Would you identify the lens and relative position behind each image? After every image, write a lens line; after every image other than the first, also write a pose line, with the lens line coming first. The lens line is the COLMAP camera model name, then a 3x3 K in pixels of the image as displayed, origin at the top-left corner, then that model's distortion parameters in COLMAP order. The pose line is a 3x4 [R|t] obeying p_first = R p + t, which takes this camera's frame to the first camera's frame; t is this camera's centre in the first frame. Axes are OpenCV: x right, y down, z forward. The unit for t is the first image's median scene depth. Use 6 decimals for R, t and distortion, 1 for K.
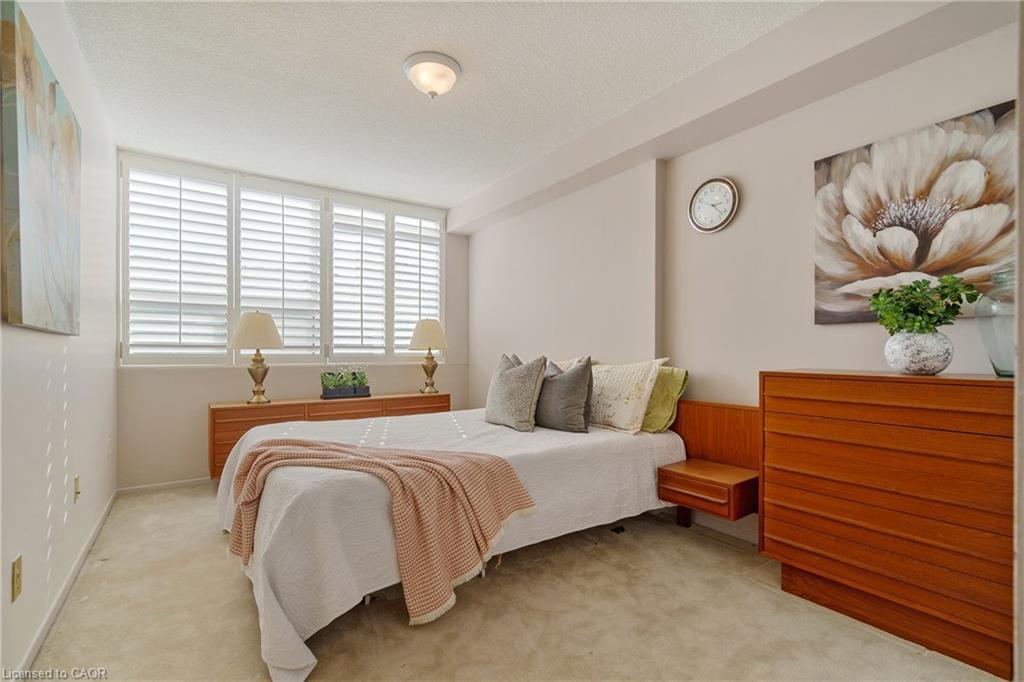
lens RADIAL K [[479.6, 0, 511.2], [0, 479.6, 346.1], [0, 0, 1]] dist [-0.000288, 0.000310]
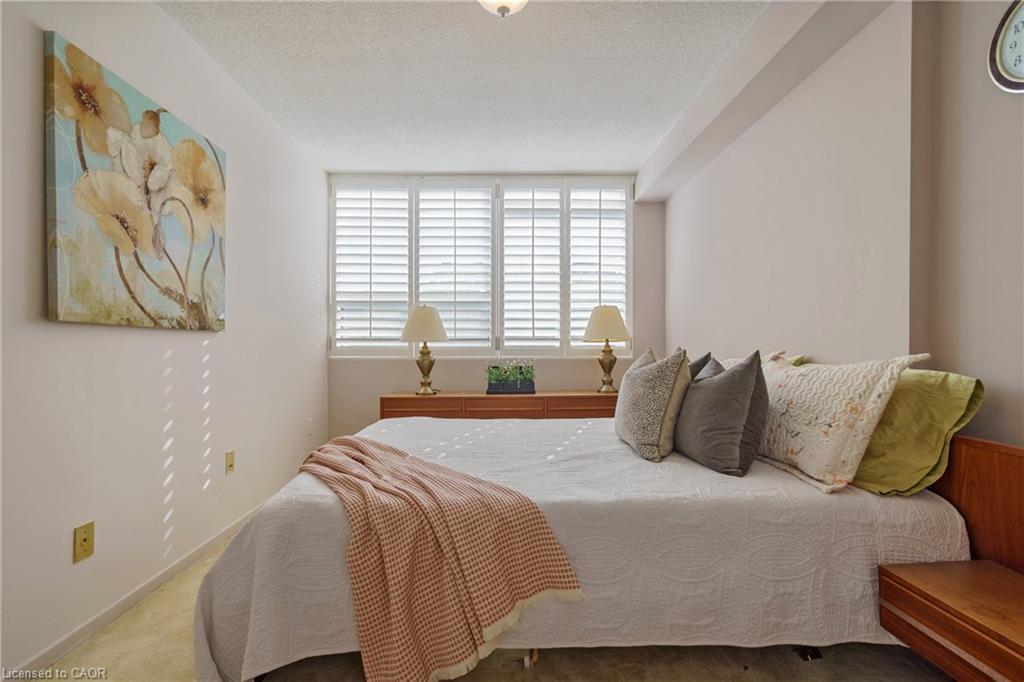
lens RADIAL K [[477.3, 0, 497.2], [0, 477.3, 343.0], [0, 0, 1]] dist [0.000744, 0.000576]
pose [[0.834733, -0.004666, -0.550635, 0.172000], [0.009562, 0.999936, 0.006022, 0.003707], [0.550571, -0.010292, 0.834725, 0.238593]]
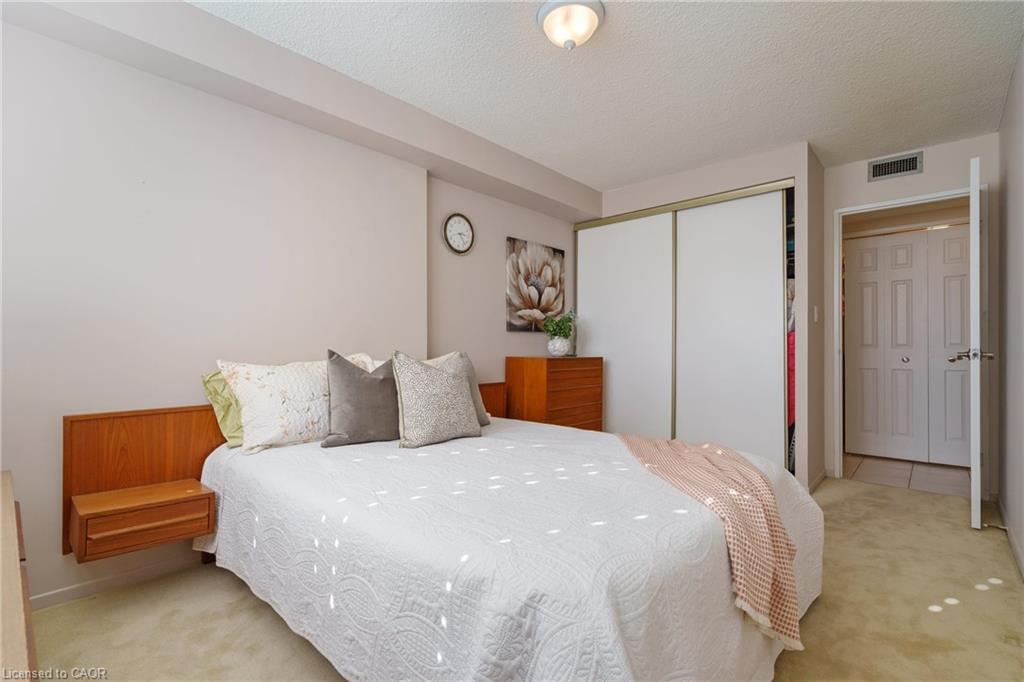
lens RADIAL K [[479.6, 0, 511.2], [0, 479.6, 346.1], [0, 0, 1]] dist [-0.000288, 0.000310]
pose [[-0.225776, 0.005214, 0.974165, -0.682163], [-0.015854, 0.999834, -0.009026, 0.016773], [-0.974050, -0.017482, -0.225656, 0.888956]]
